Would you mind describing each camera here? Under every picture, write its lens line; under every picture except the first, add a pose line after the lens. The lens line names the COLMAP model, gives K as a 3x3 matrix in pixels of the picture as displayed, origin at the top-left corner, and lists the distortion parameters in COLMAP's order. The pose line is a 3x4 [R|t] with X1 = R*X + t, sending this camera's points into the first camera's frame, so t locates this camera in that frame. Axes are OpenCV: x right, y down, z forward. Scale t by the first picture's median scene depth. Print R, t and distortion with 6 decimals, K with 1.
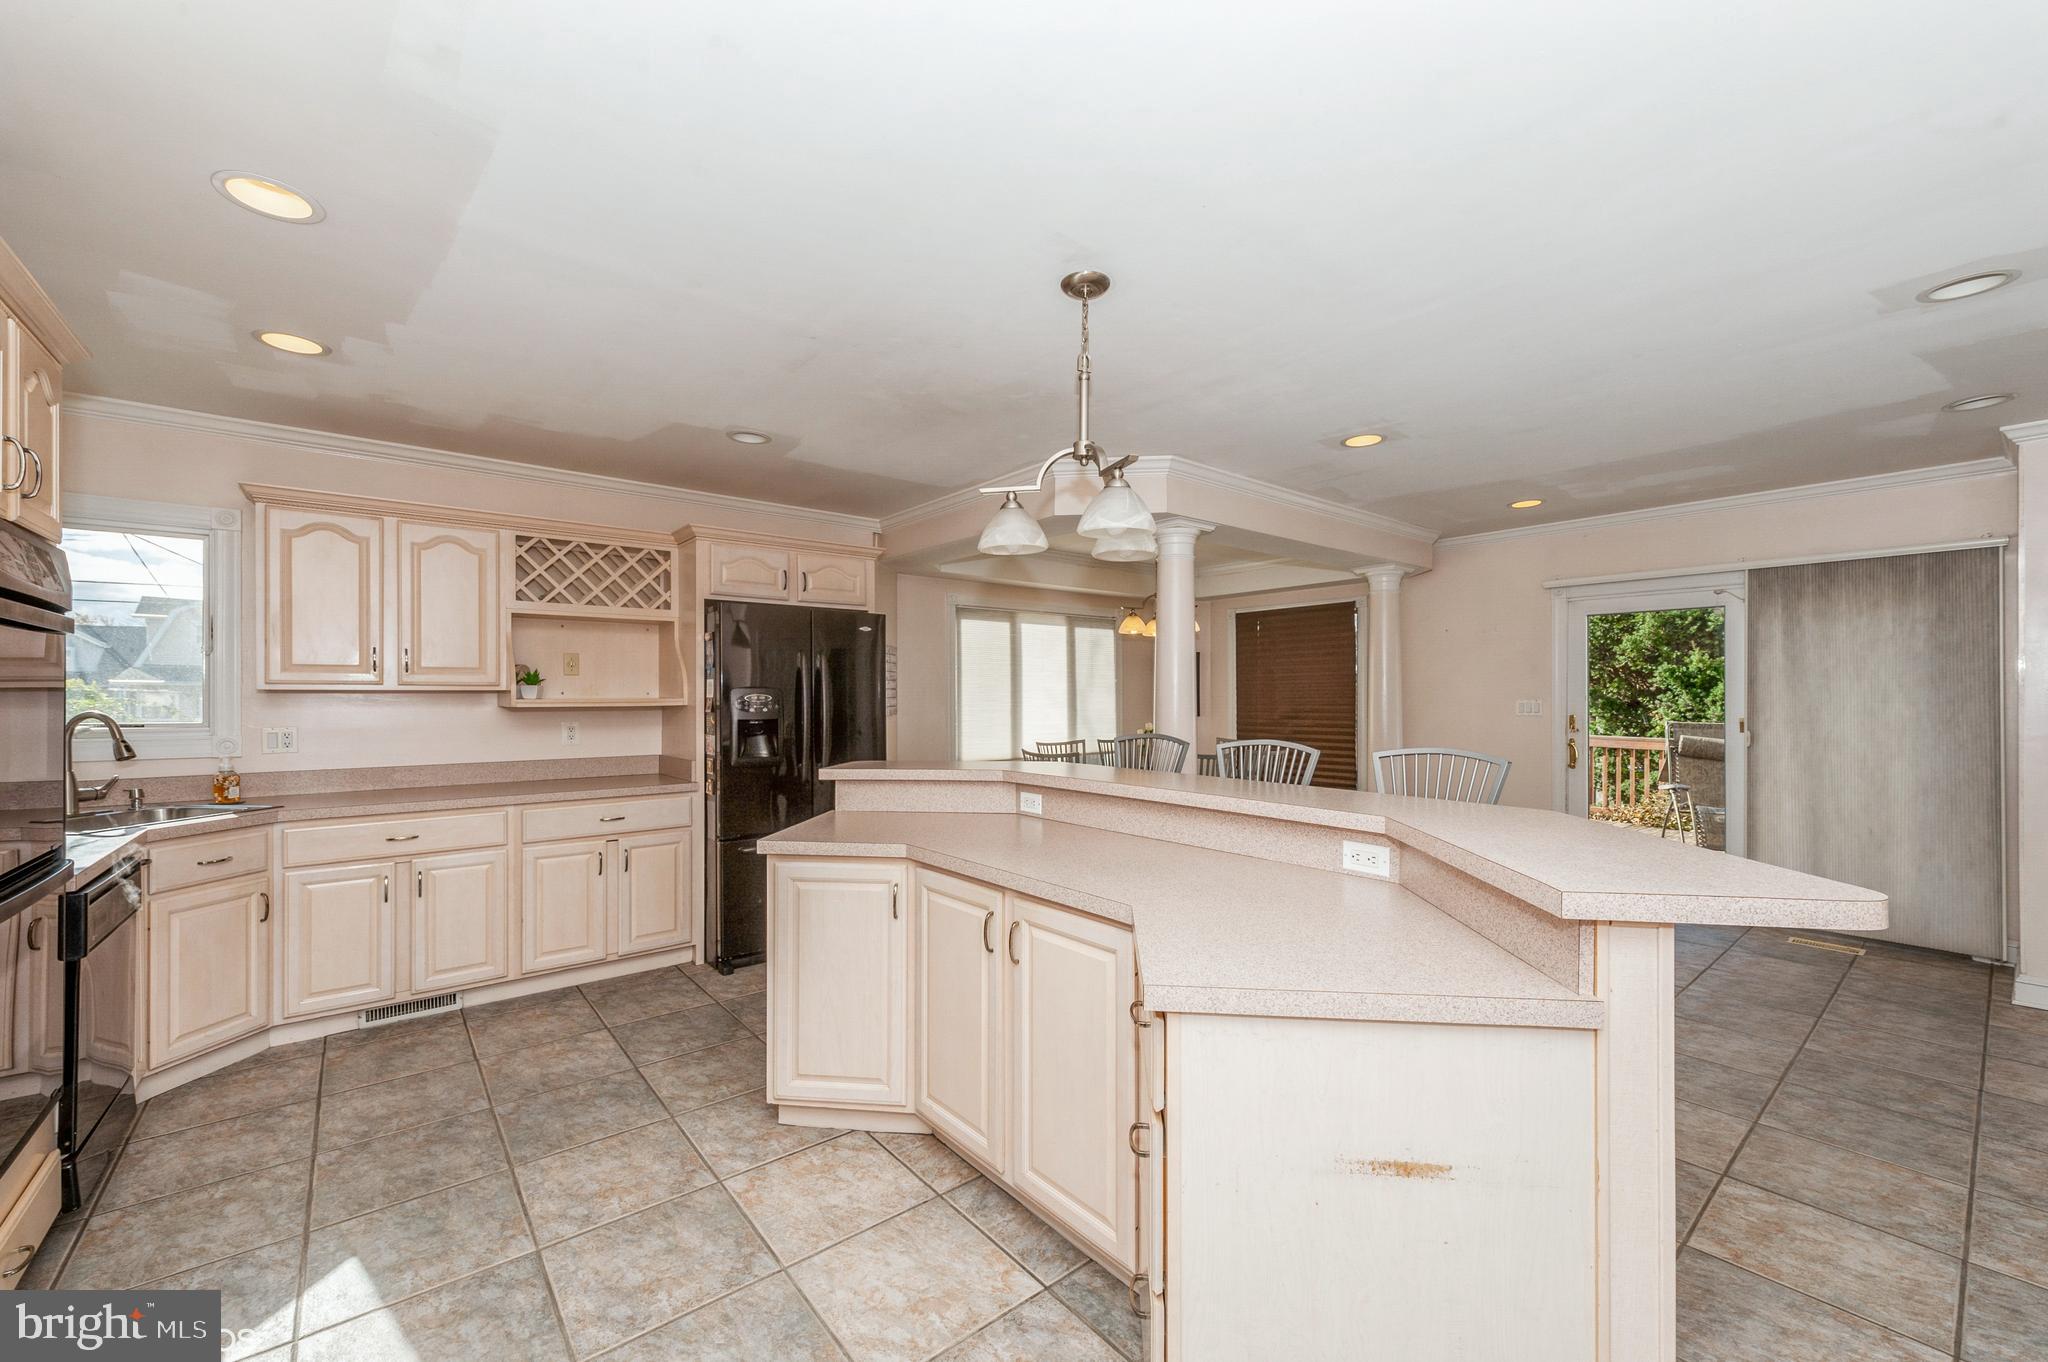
lens RADIAL K [[808.0, 0, 1013.2], [0, 808.0, 695.2], [0, 0, 1]] dist [0.009723, -0.002041]
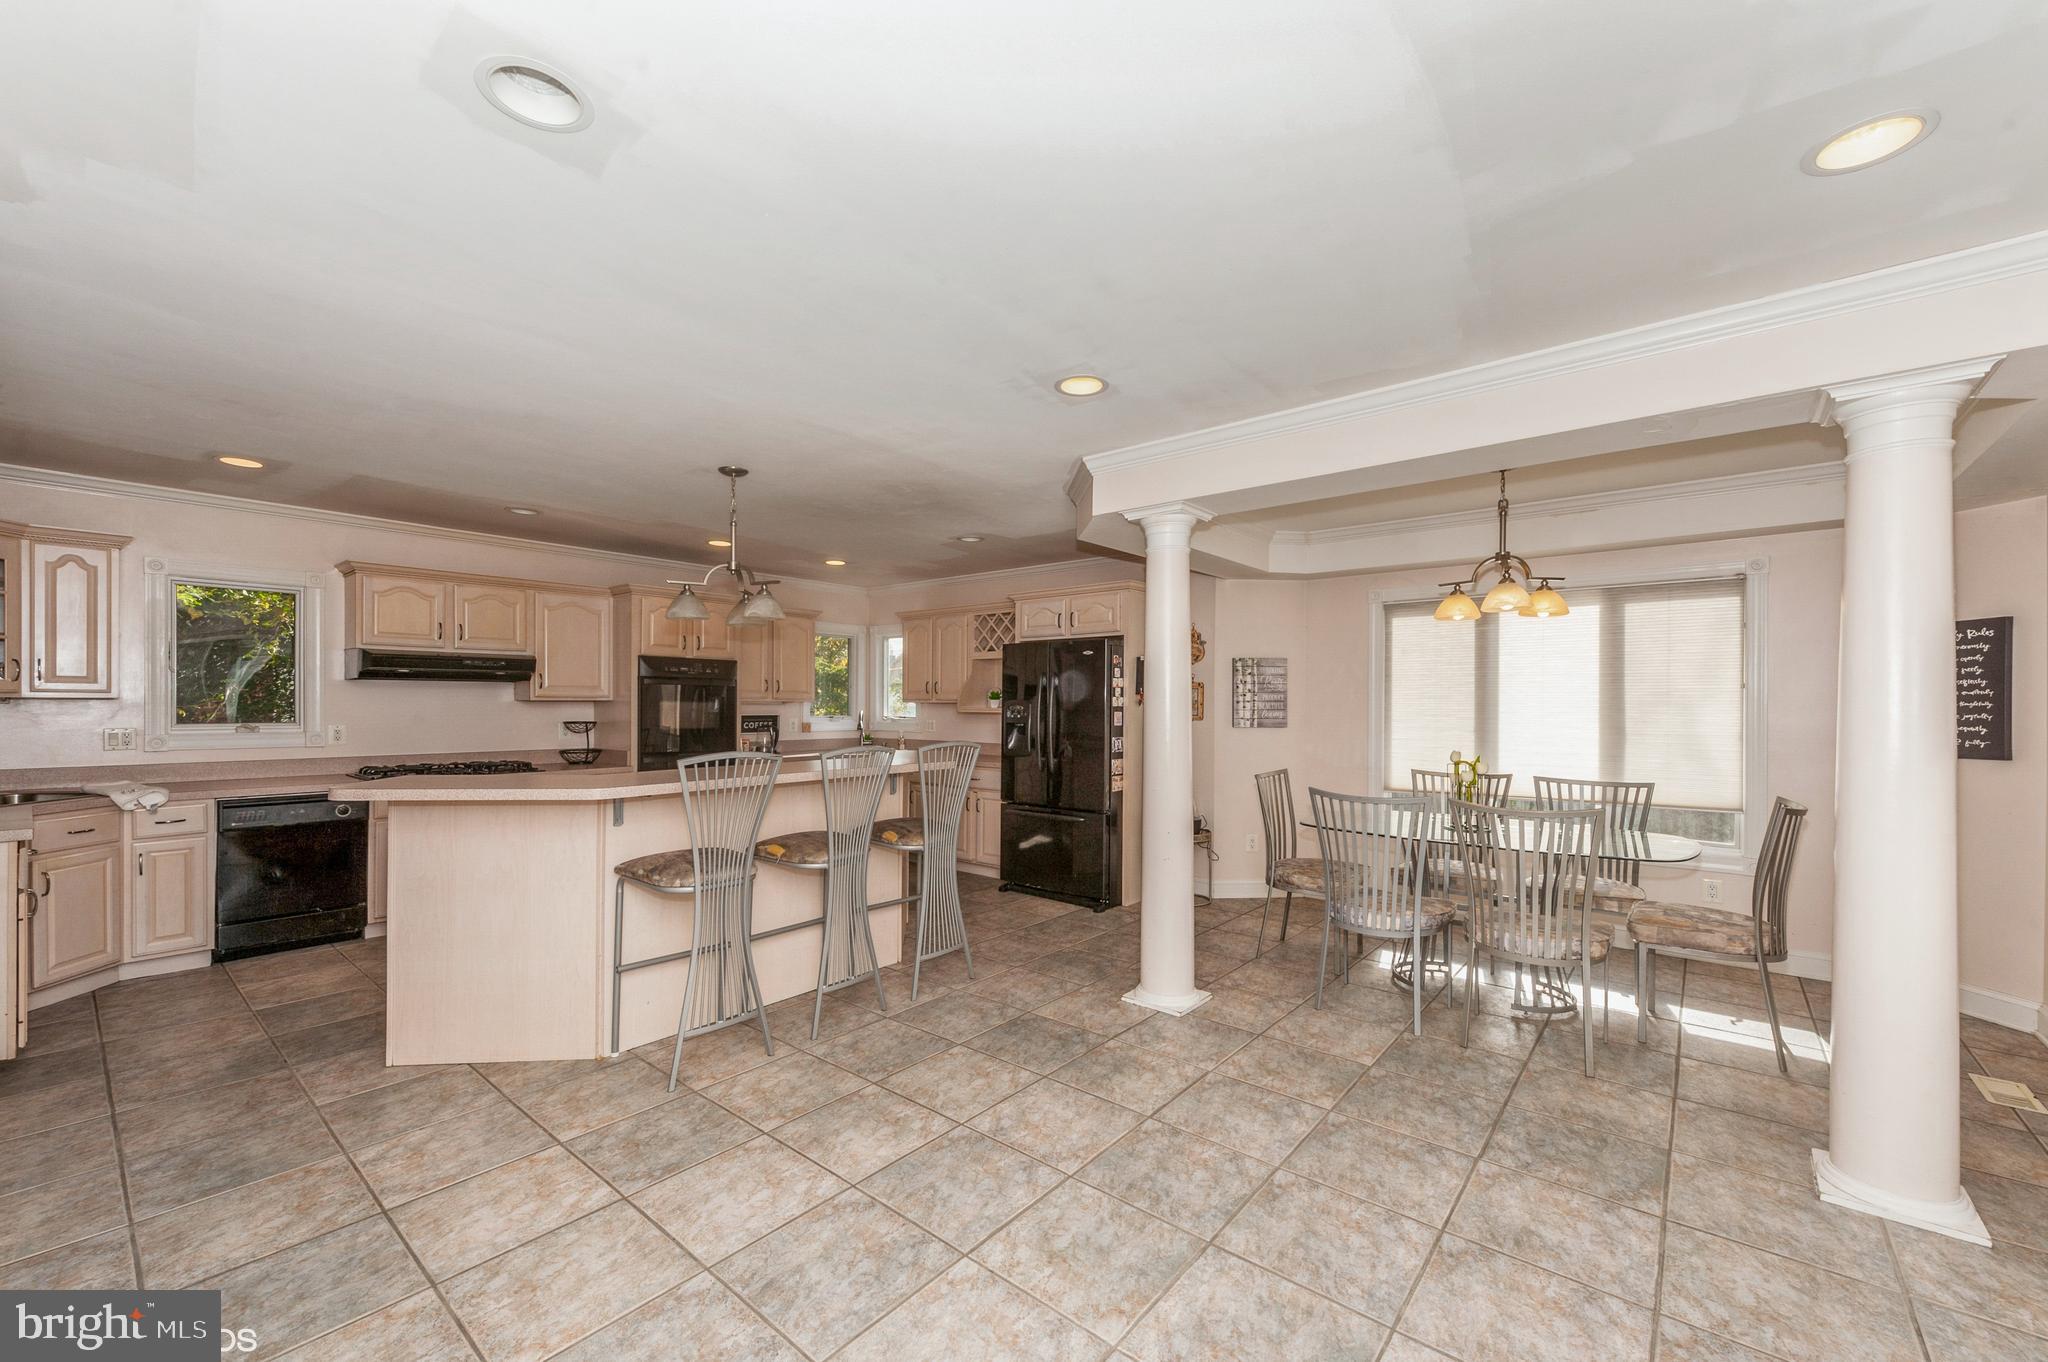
lens RADIAL K [[808.0, 0, 1008.7], [0, 808.0, 700.1], [0, 0, 1]] dist [0.009723, -0.002041]
pose [[0.182509, -0.004118, -0.983196, 1.198243], [-0.006734, 0.999963, -0.005438, -0.004328], [0.983181, 0.007613, 0.182474, 0.794403]]
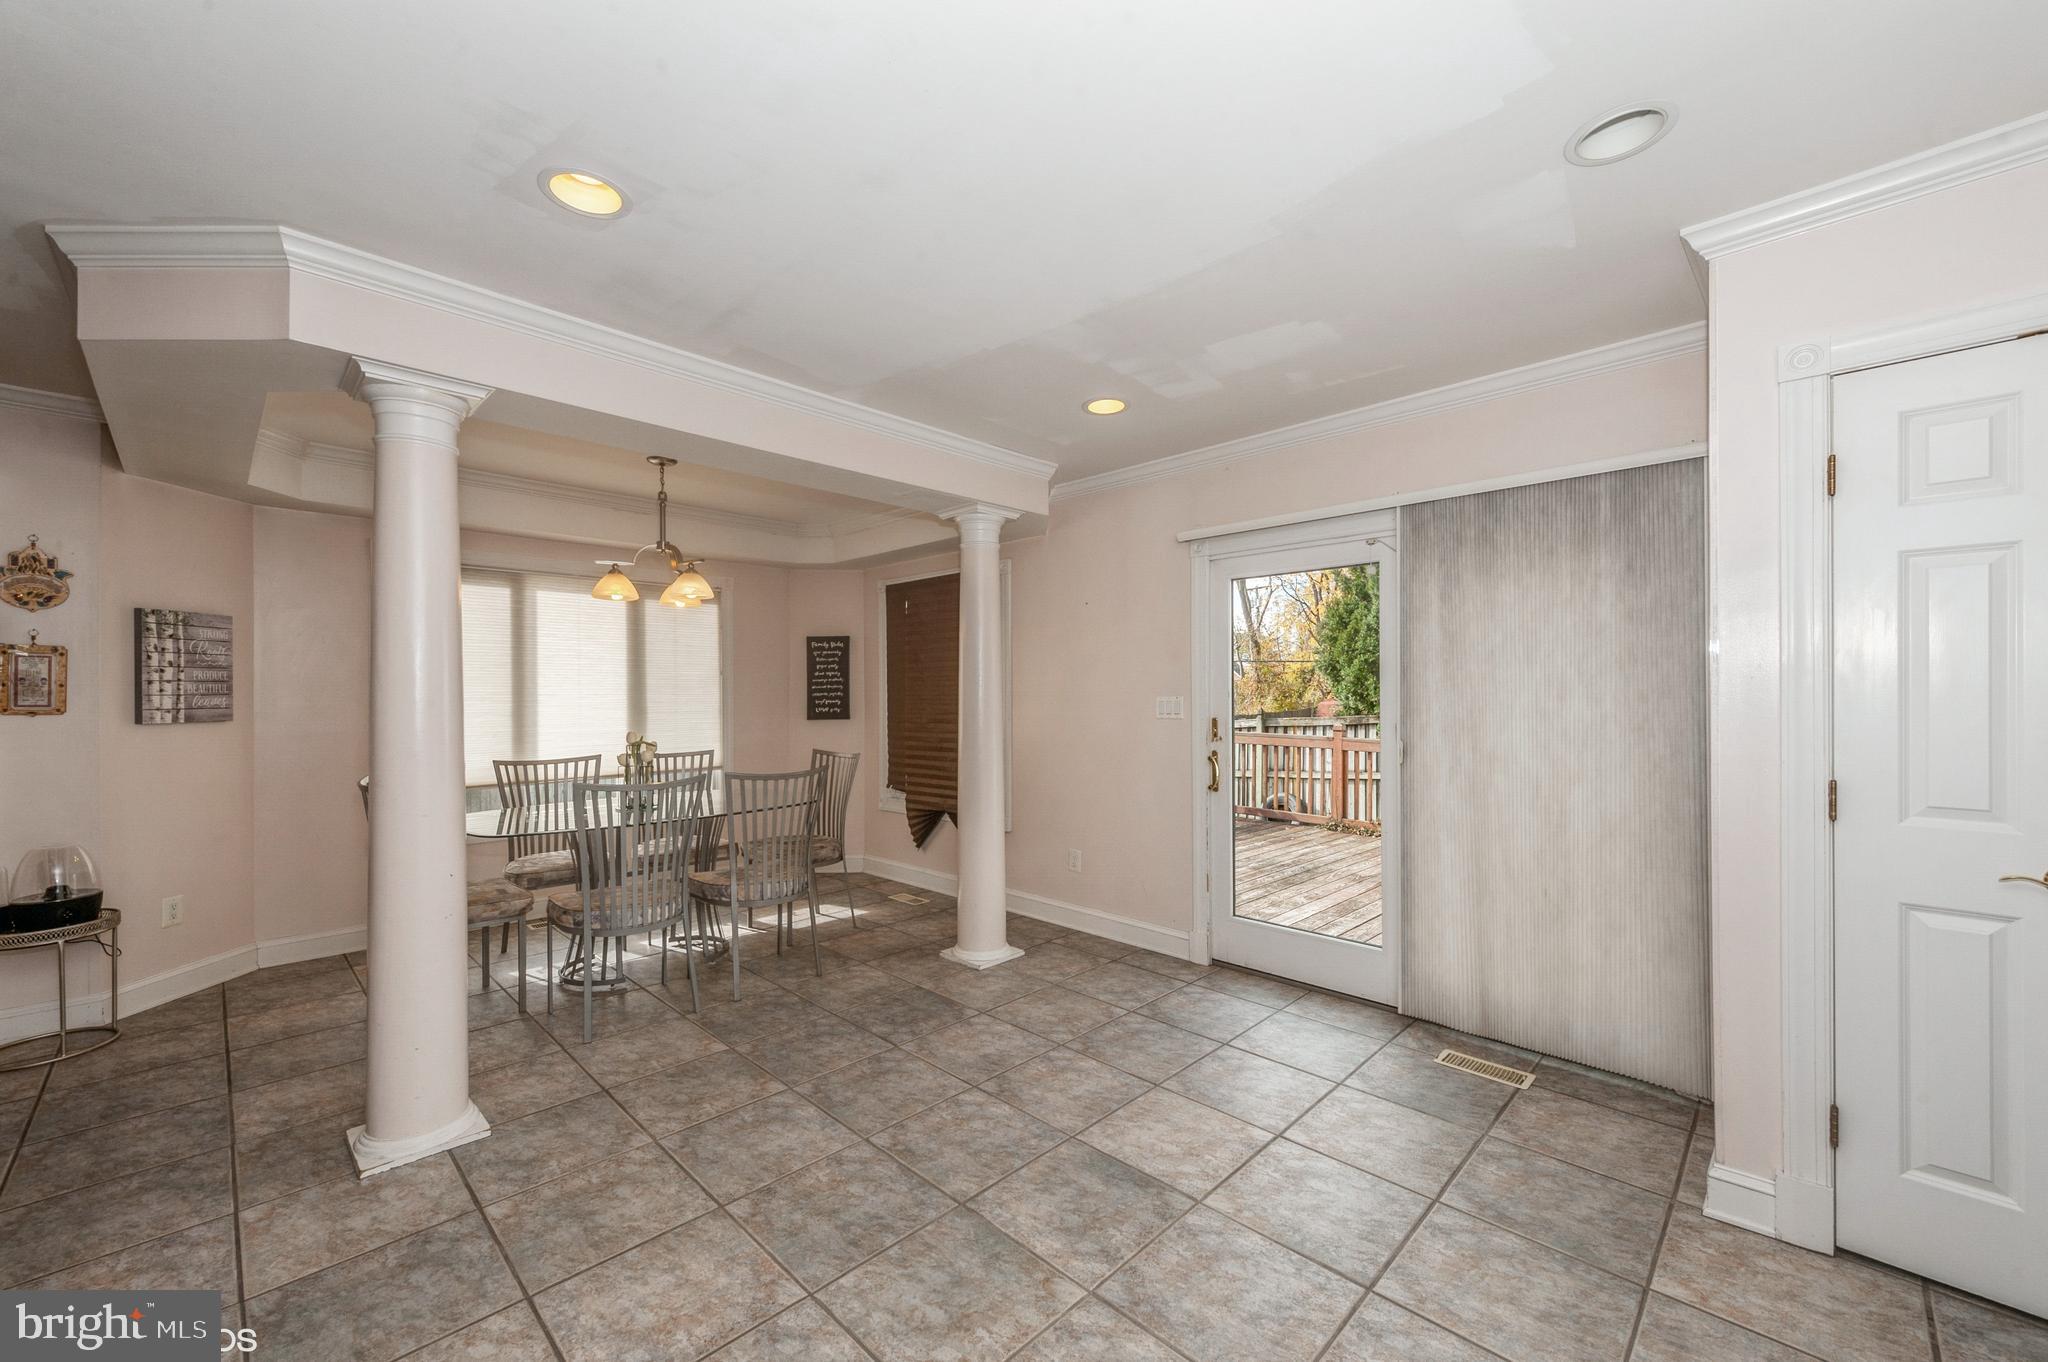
lens RADIAL K [[808.0, 0, 1026.1], [0, 808.0, 692.6], [0, 0, 1]] dist [0.009723, -0.002041]
pose [[0.993137, -0.001939, 0.116944, 0.641524], [0.002192, 0.999996, -0.002031, 0.004336], [-0.116939, 0.002274, 0.993136, 0.452363]]
